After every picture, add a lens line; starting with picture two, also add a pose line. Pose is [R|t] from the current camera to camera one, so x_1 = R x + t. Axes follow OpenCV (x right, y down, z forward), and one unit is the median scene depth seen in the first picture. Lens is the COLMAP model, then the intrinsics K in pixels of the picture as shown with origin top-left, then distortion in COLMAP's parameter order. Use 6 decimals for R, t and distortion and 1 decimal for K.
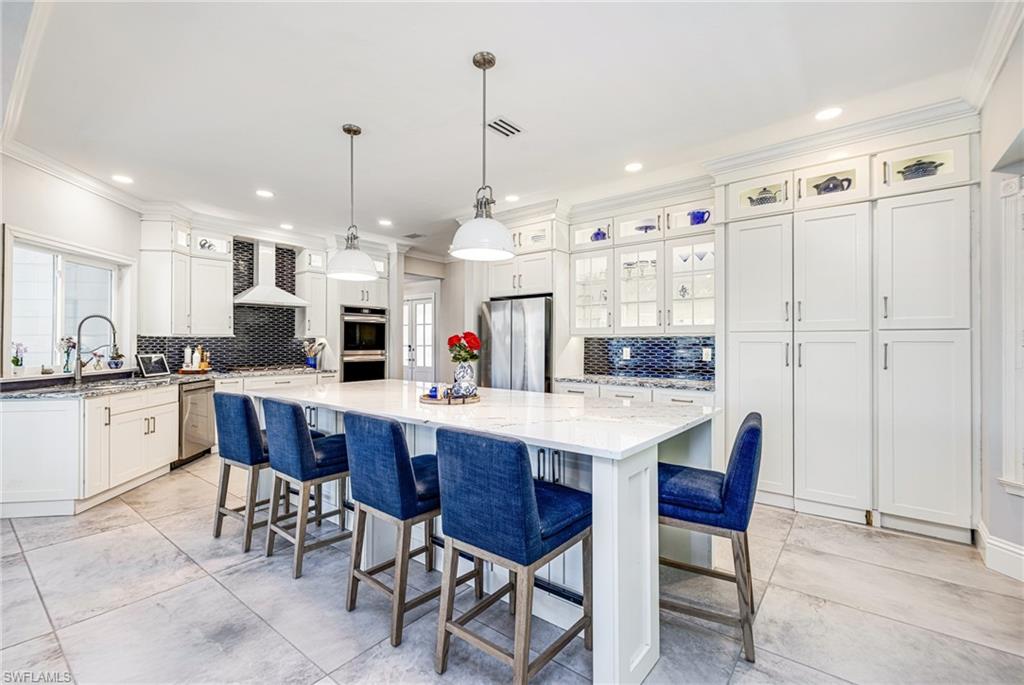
lens RADIAL K [[443.3, 0, 509.2], [0, 443.3, 340.8], [0, 0, 1]] dist [0.001370, 0.000279]
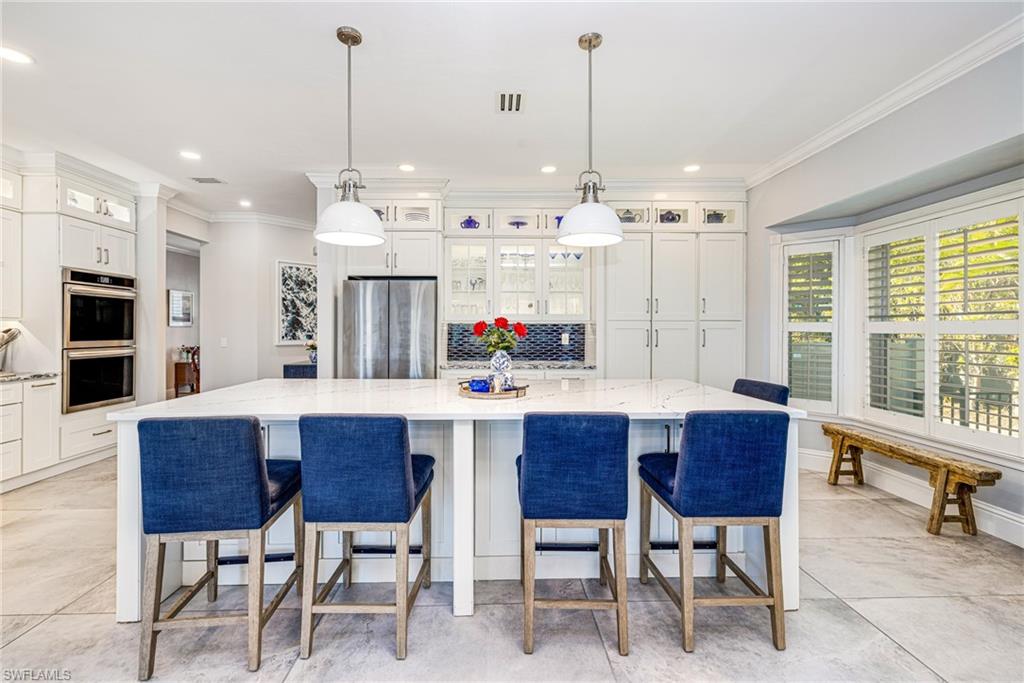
lens RADIAL K [[443.3, 0, 503.8], [0, 443.3, 332.3], [0, 0, 1]] dist [0.001370, 0.000279]
pose [[0.769940, -0.004065, 0.638103, -0.355662], [-0.003625, 0.999936, 0.010743, 0.000531], [-0.638106, -0.010584, 0.769876, 0.154969]]
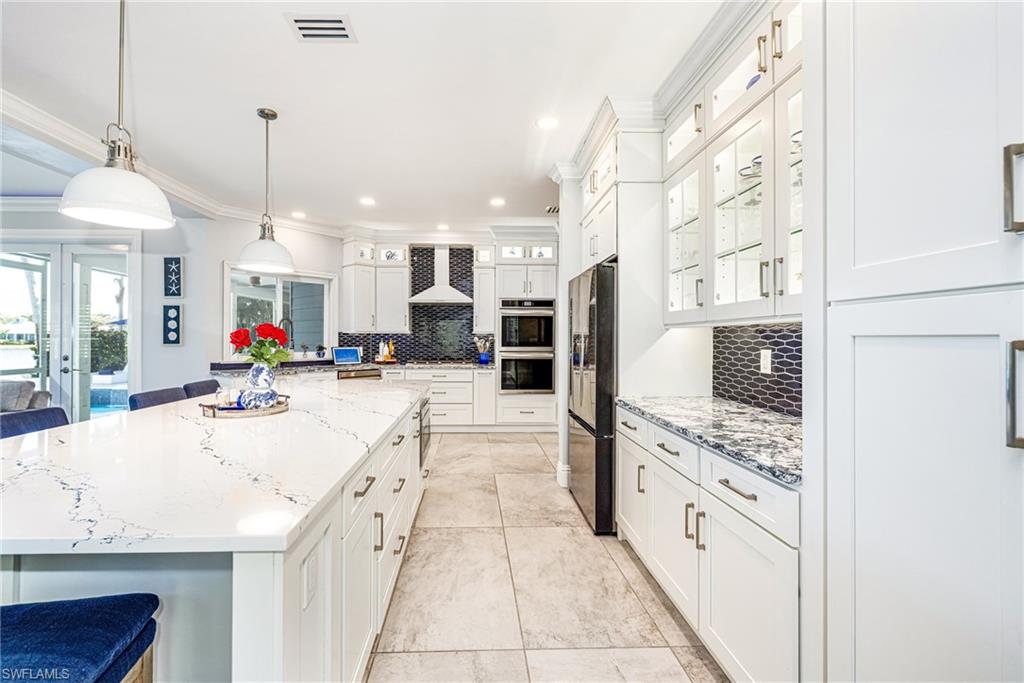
lens RADIAL K [[443.3, 0, 511.6], [0, 443.3, 337.6], [0, 0, 1]] dist [0.001370, 0.000279]
pose [[0.660745, -0.000944, -0.750610, 0.417796], [0.003041, 0.999994, 0.001419, 0.001889], [0.750604, -0.003220, 0.660744, 0.459574]]
